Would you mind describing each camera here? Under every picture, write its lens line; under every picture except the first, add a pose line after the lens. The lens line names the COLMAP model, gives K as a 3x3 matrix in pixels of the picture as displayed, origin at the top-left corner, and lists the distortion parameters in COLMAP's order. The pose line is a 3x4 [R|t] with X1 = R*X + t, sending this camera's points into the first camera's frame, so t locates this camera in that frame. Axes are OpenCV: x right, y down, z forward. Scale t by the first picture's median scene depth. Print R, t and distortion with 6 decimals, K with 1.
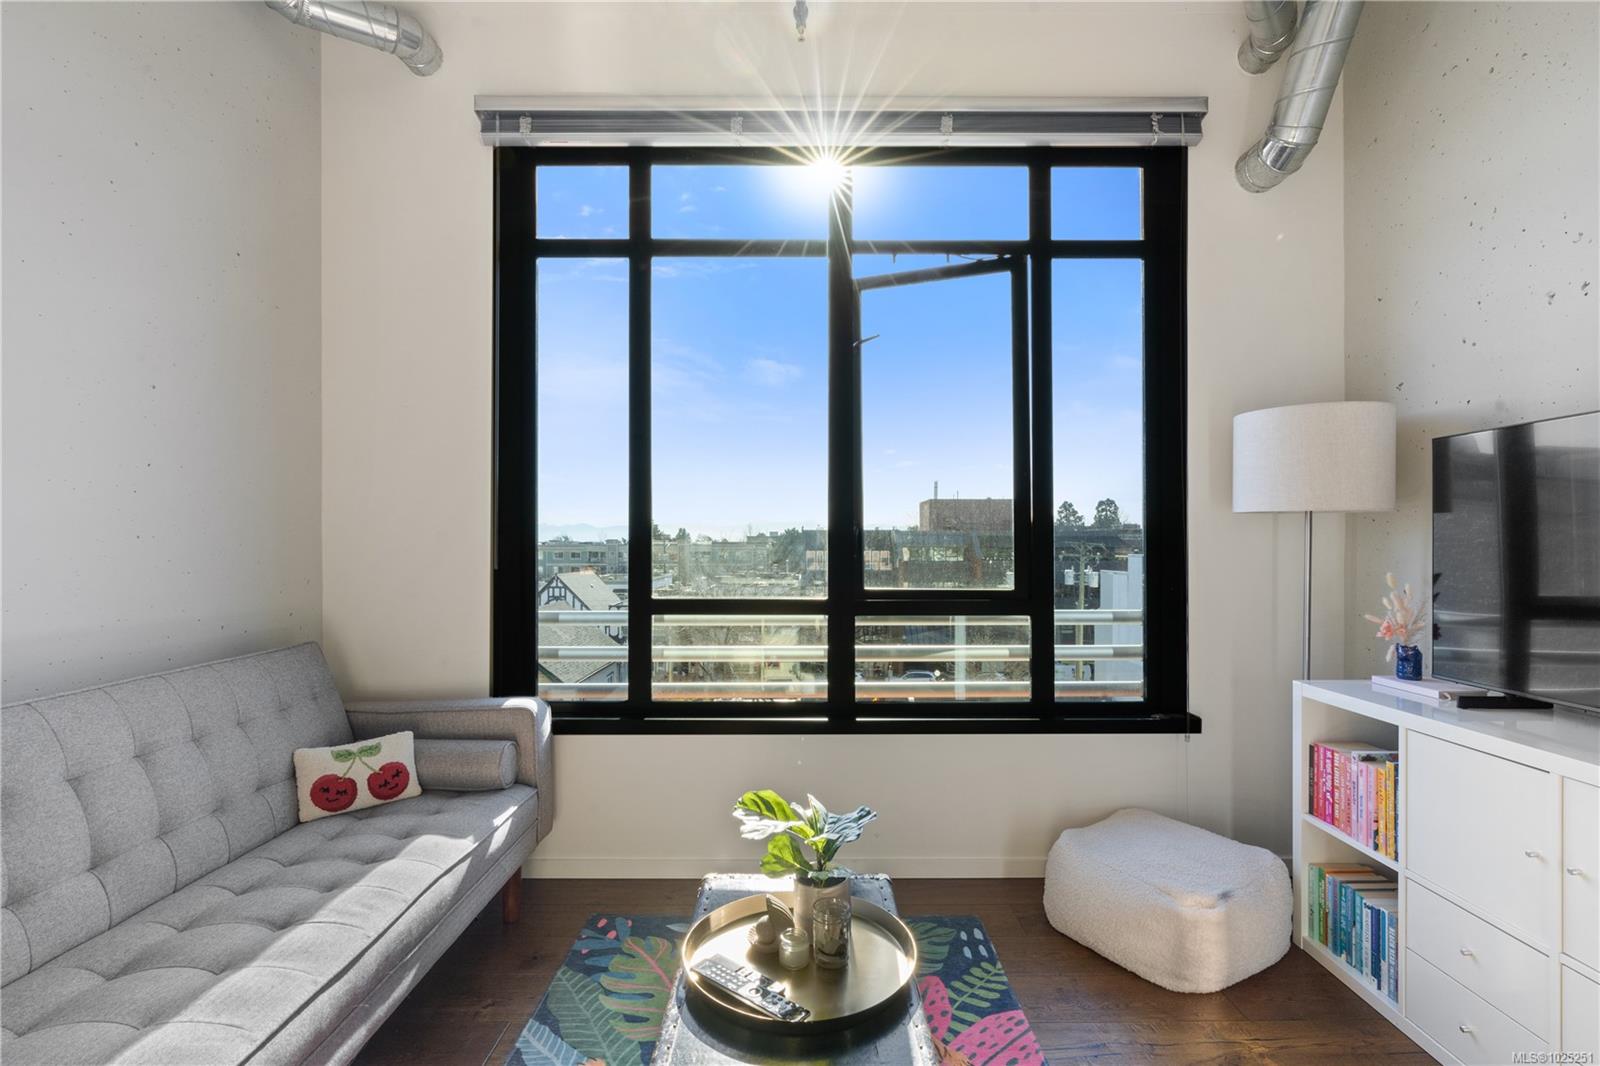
lens RADIAL K [[714.4, 0, 801.8], [0, 714.4, 546.9], [0, 0, 1]] dist [-0.002336, 0.000120]
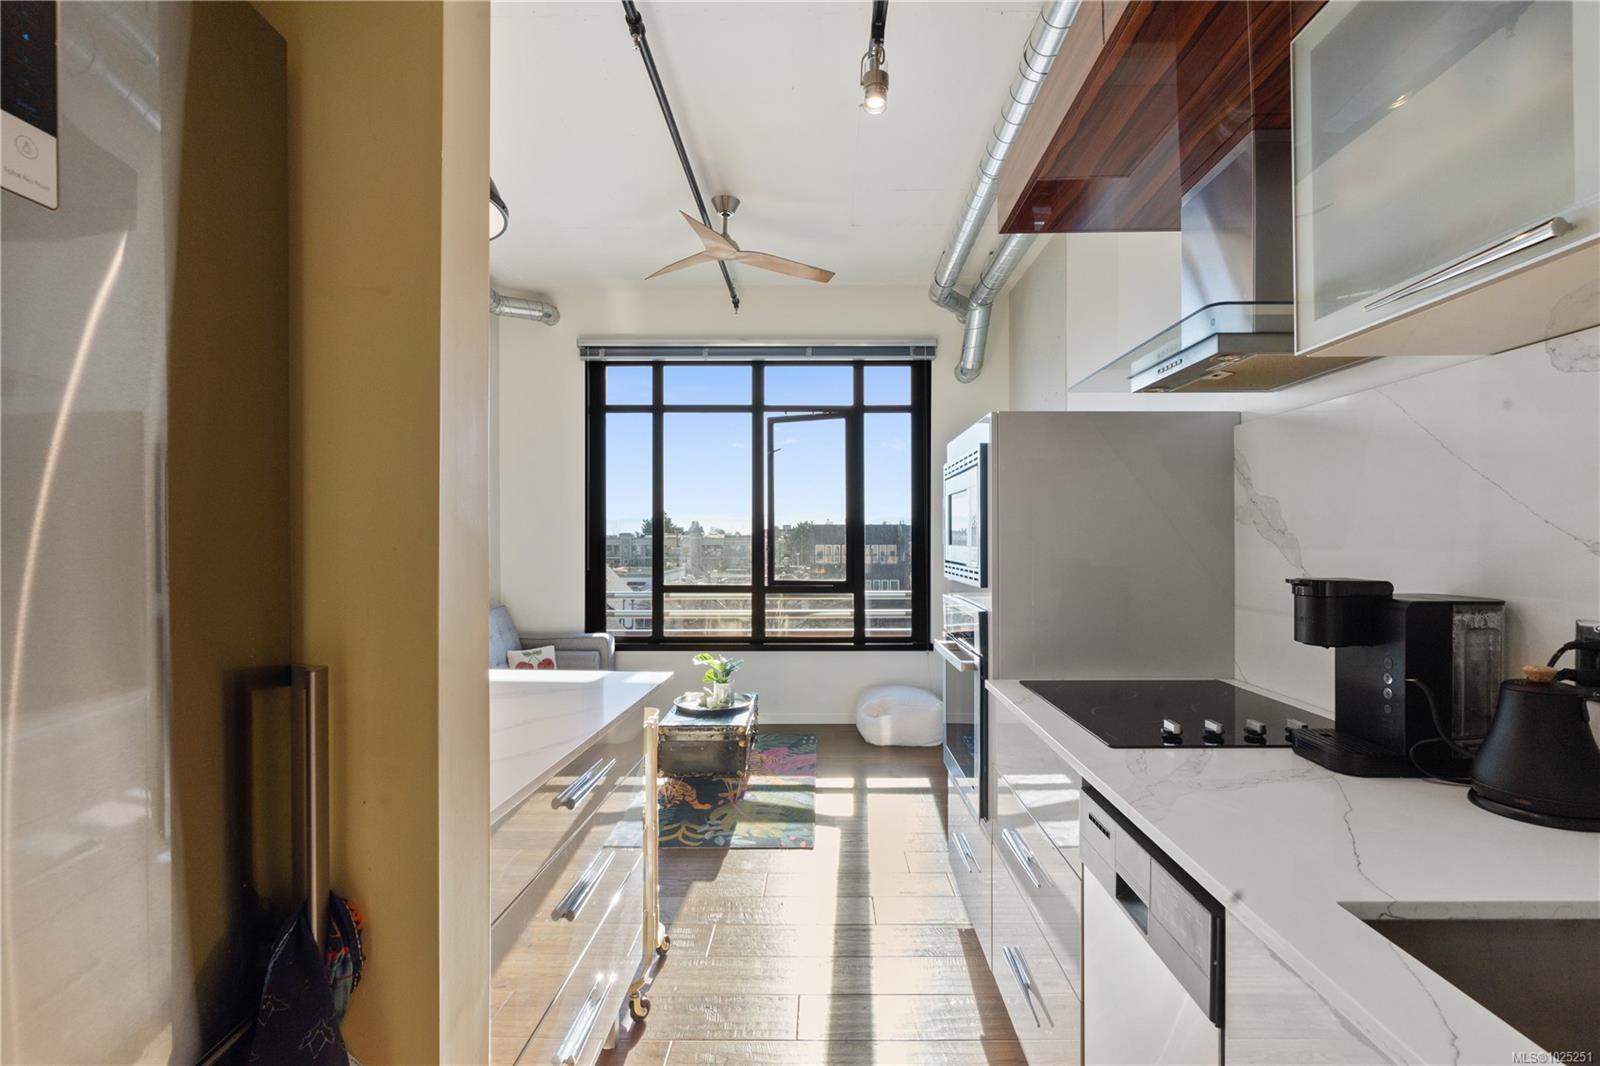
lens RADIAL K [[716.2, 0, 814.5], [0, 716.2, 546.2], [0, 0, 1]] dist [-0.012207, 0.000822]
pose [[0.999999, 0.000964, -0.000771, 0.219249], [-0.000957, 0.999961, 0.008736, -0.056169], [0.000780, -0.008736, 0.999962, -1.030120]]
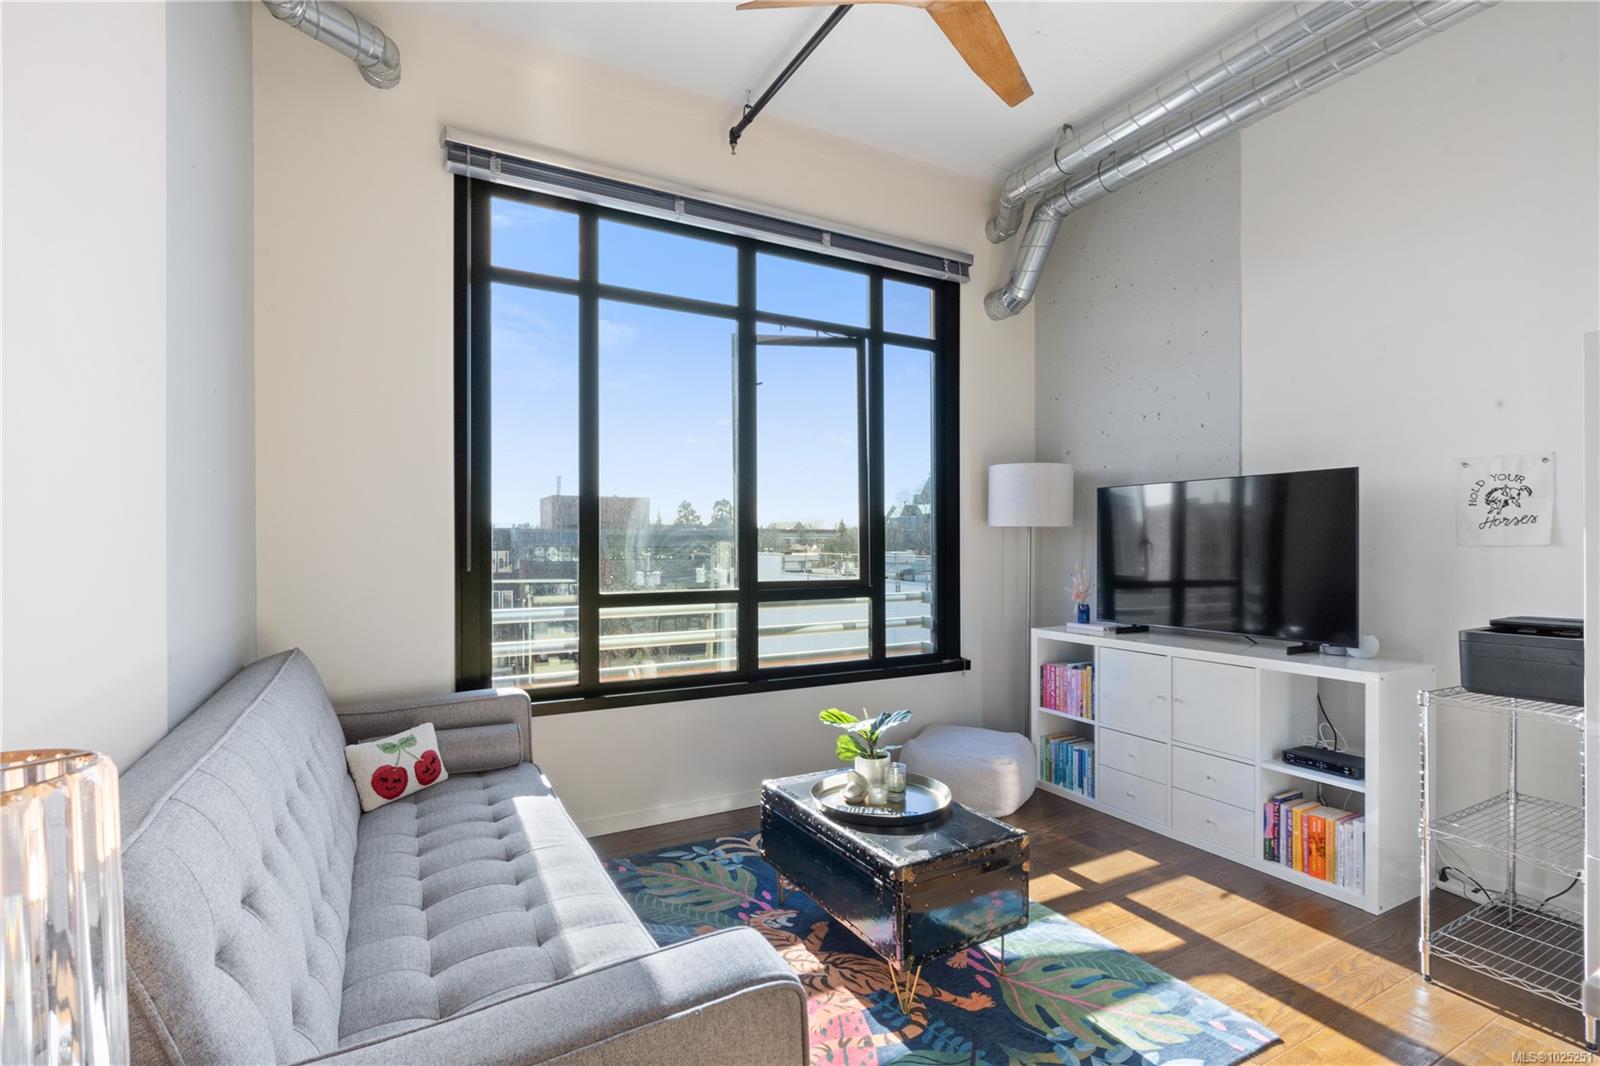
lens RADIAL K [[749.6, 0, 801.0], [0, 749.6, 546.8], [0, 0, 1]] dist [0.000043, 0.000073]
pose [[0.873392, -0.002250, 0.487012, -0.535091], [0.001571, 0.999997, 0.001803, -0.006629], [-0.487015, -0.000810, 0.873393, -0.225471]]
